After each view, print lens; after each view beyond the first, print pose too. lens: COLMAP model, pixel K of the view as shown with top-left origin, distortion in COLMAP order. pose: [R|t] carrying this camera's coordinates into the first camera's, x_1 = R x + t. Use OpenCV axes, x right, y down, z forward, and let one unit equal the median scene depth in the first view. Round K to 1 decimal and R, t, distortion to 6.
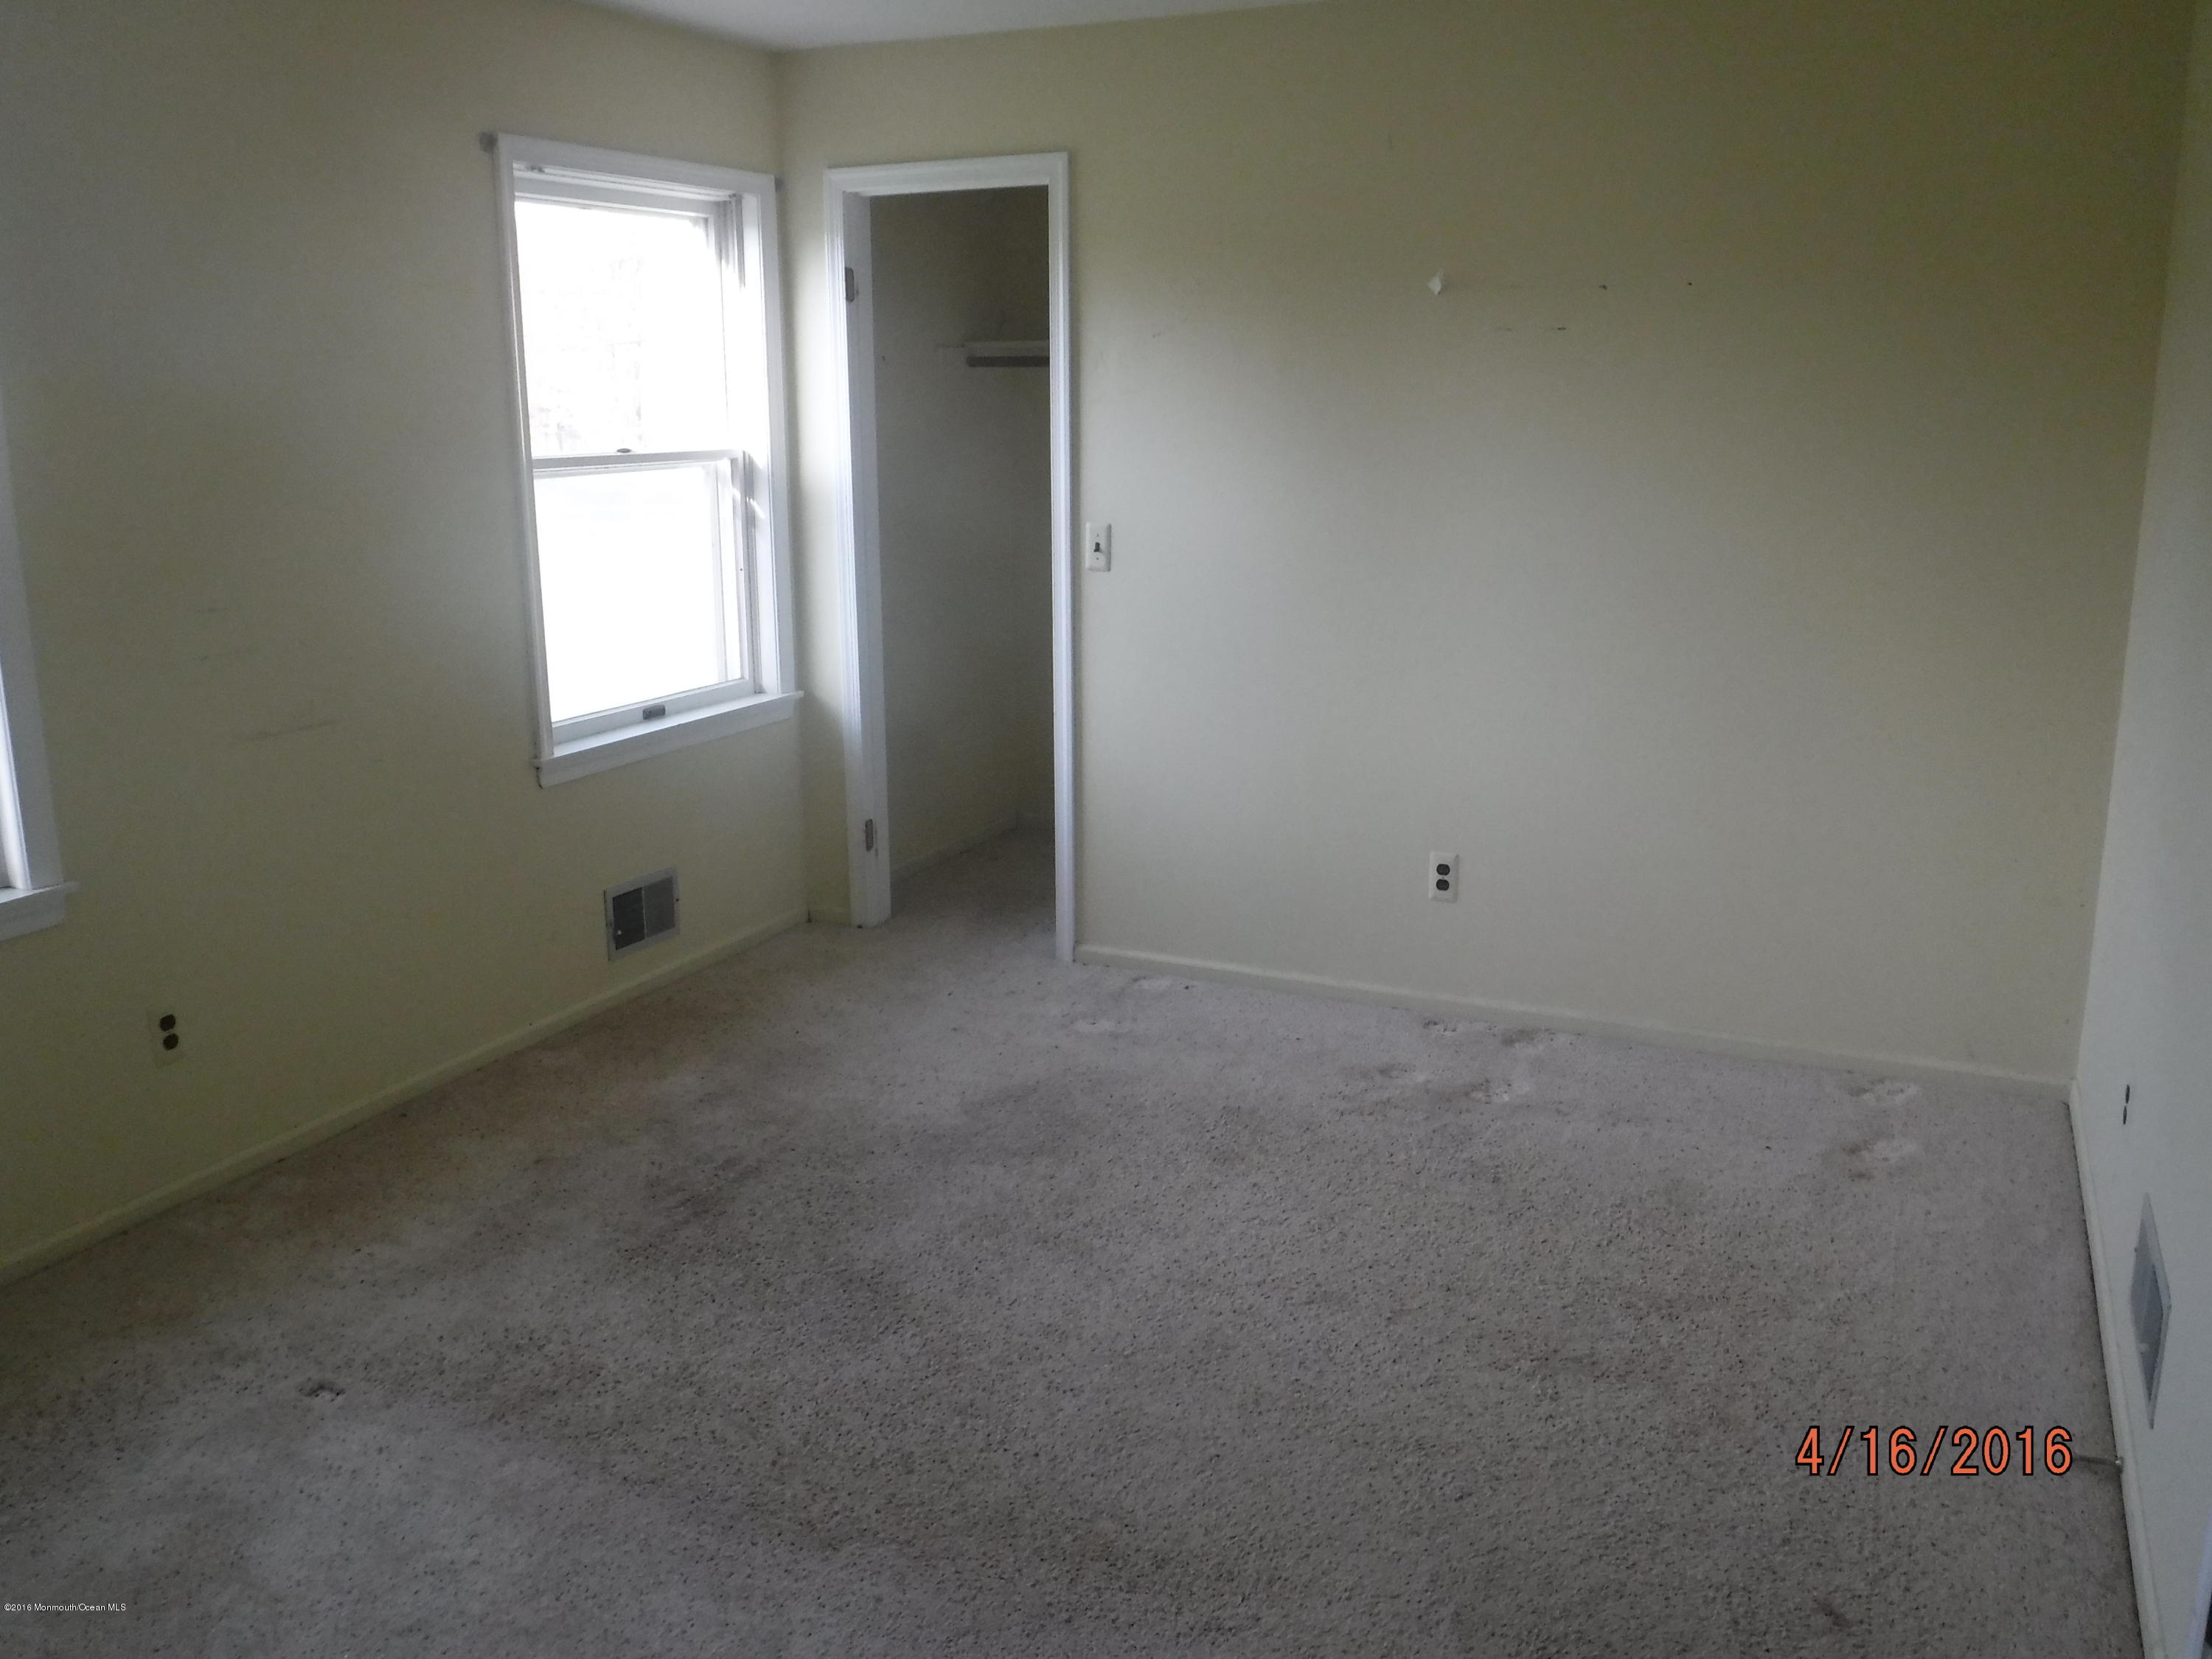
lens RADIAL K [[1815.6, 0, 1106.0], [0, 1815.6, 829.5], [0, 0, 1]] dist [-0.093129, 0.016429]
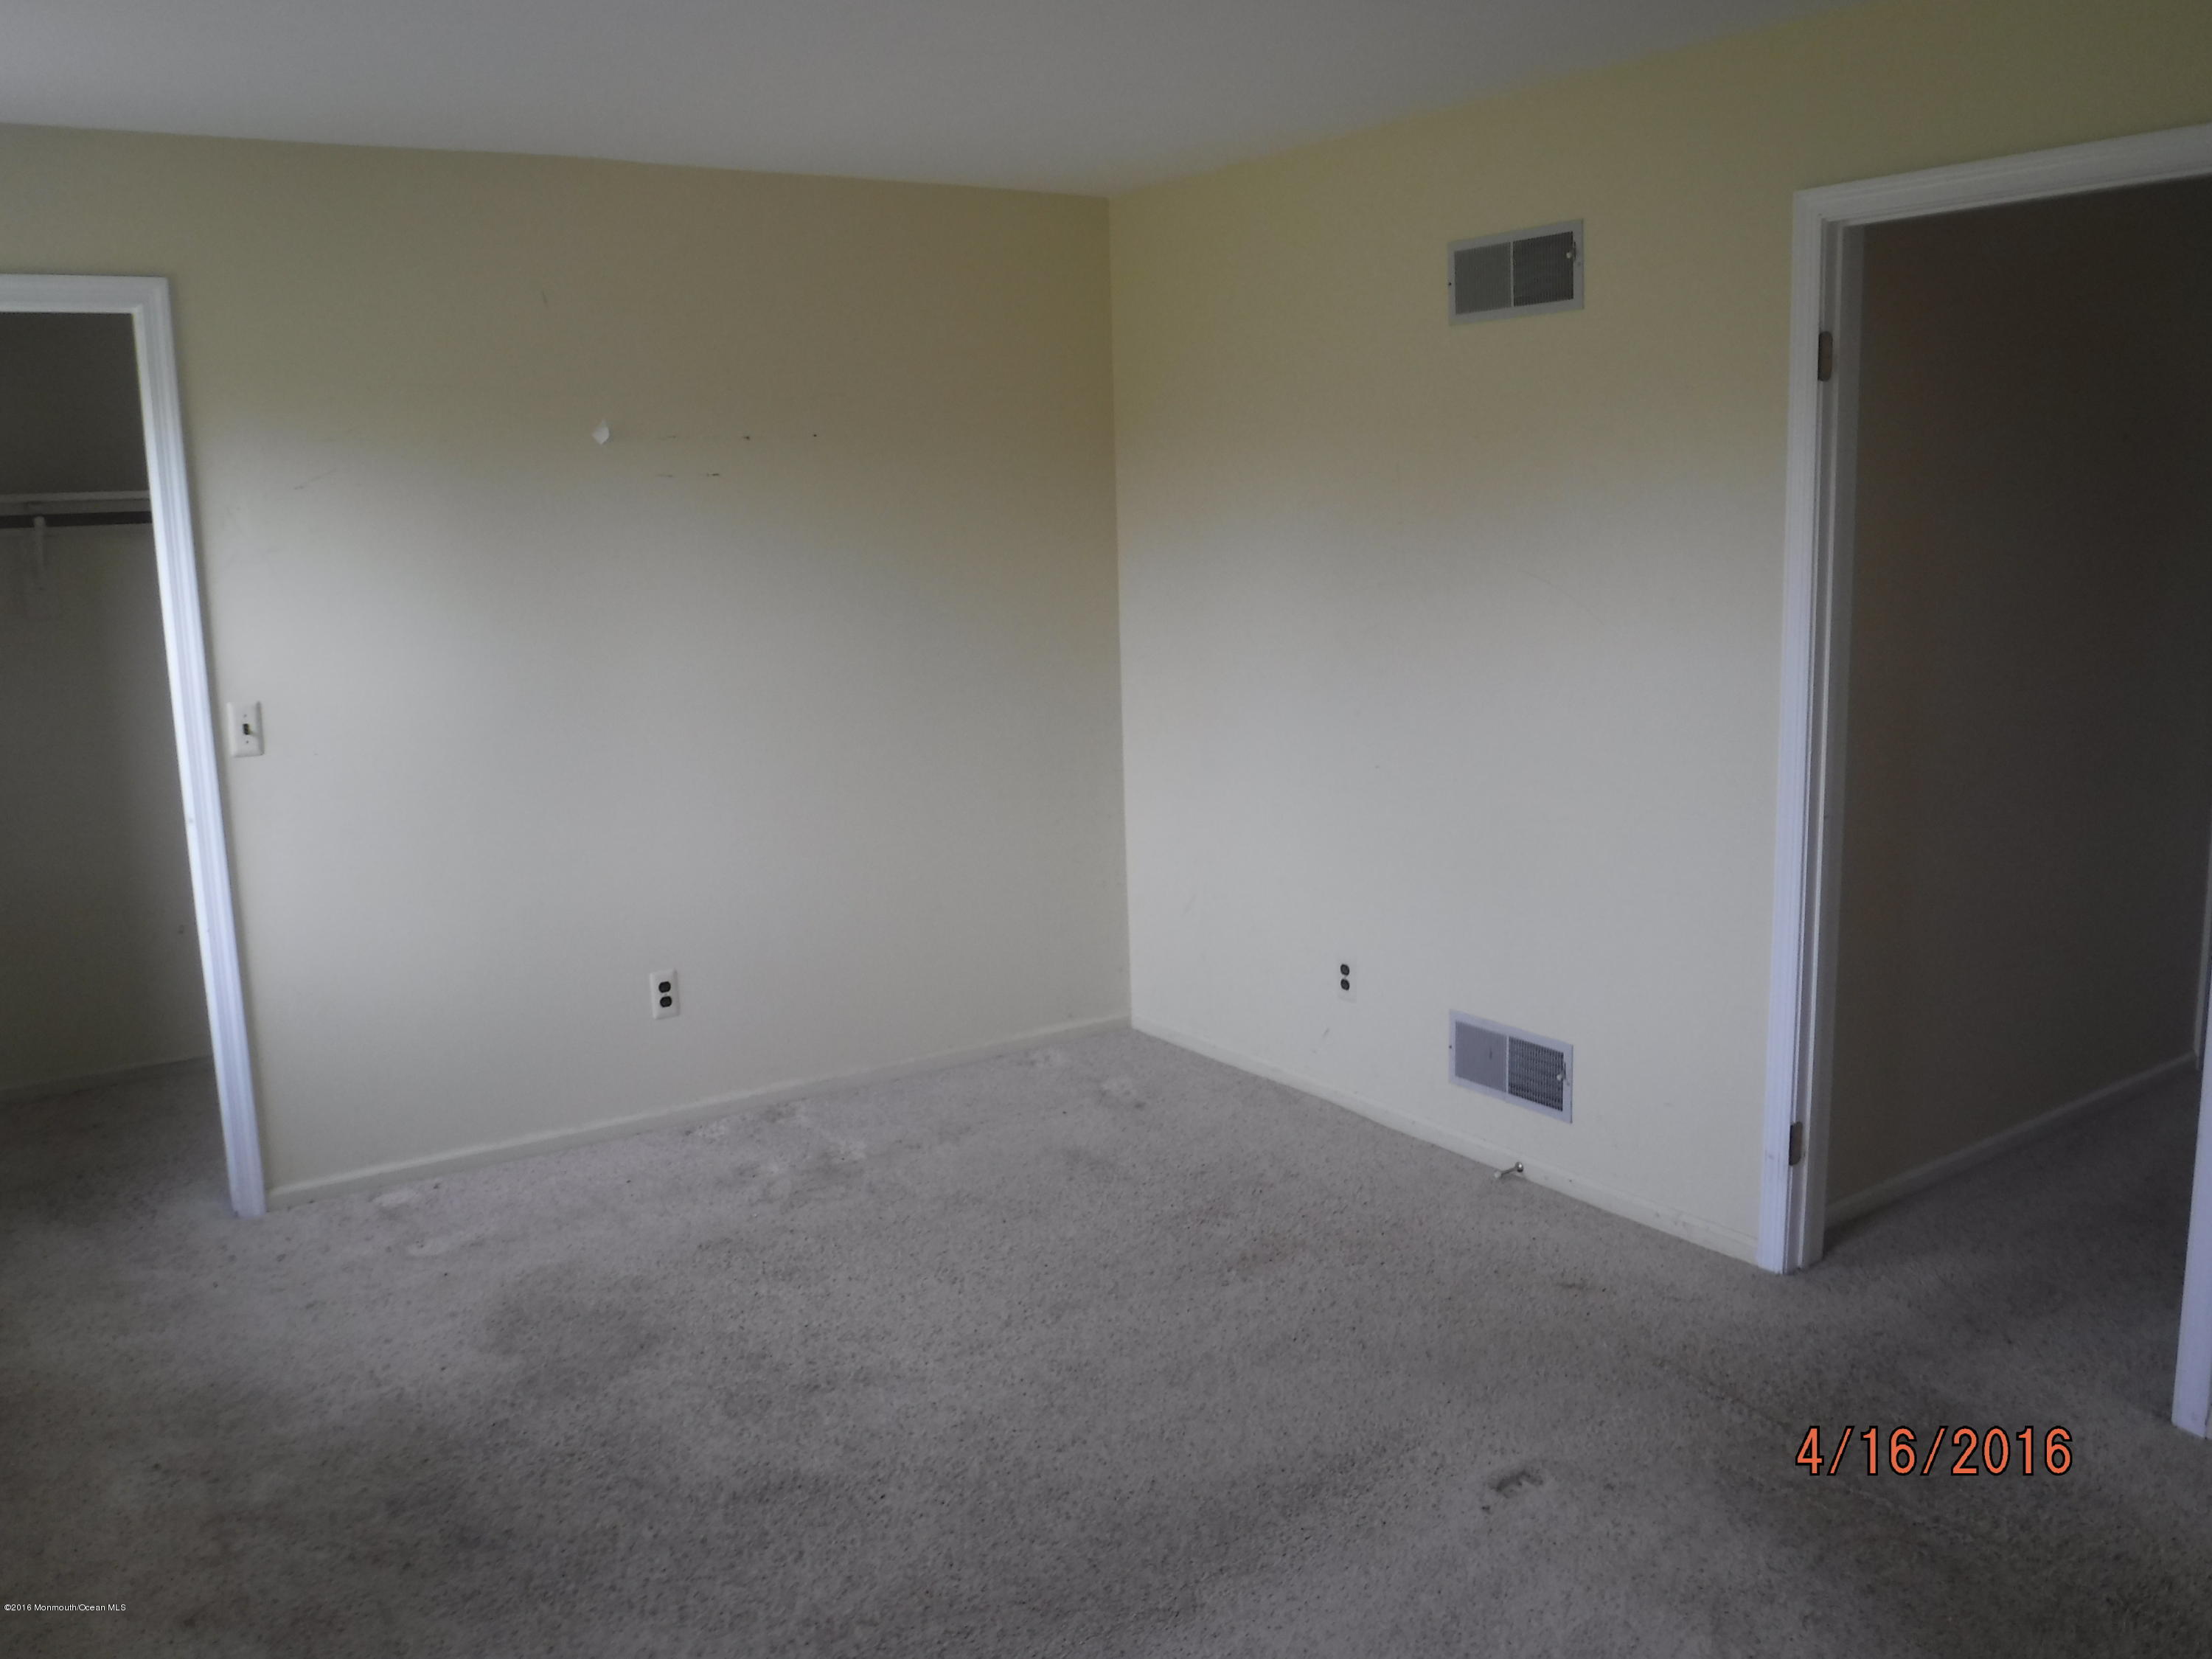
lens RADIAL K [[1815.6, 0, 1106.0], [0, 1815.6, 829.5], [0, 0, 1]] dist [-0.093129, 0.016429]
pose [[0.503959, -0.162896, 0.848227, -0.571625], [0.224491, 0.973007, 0.053482, -0.066979], [-0.834044, 0.163467, 0.526925, 0.231563]]
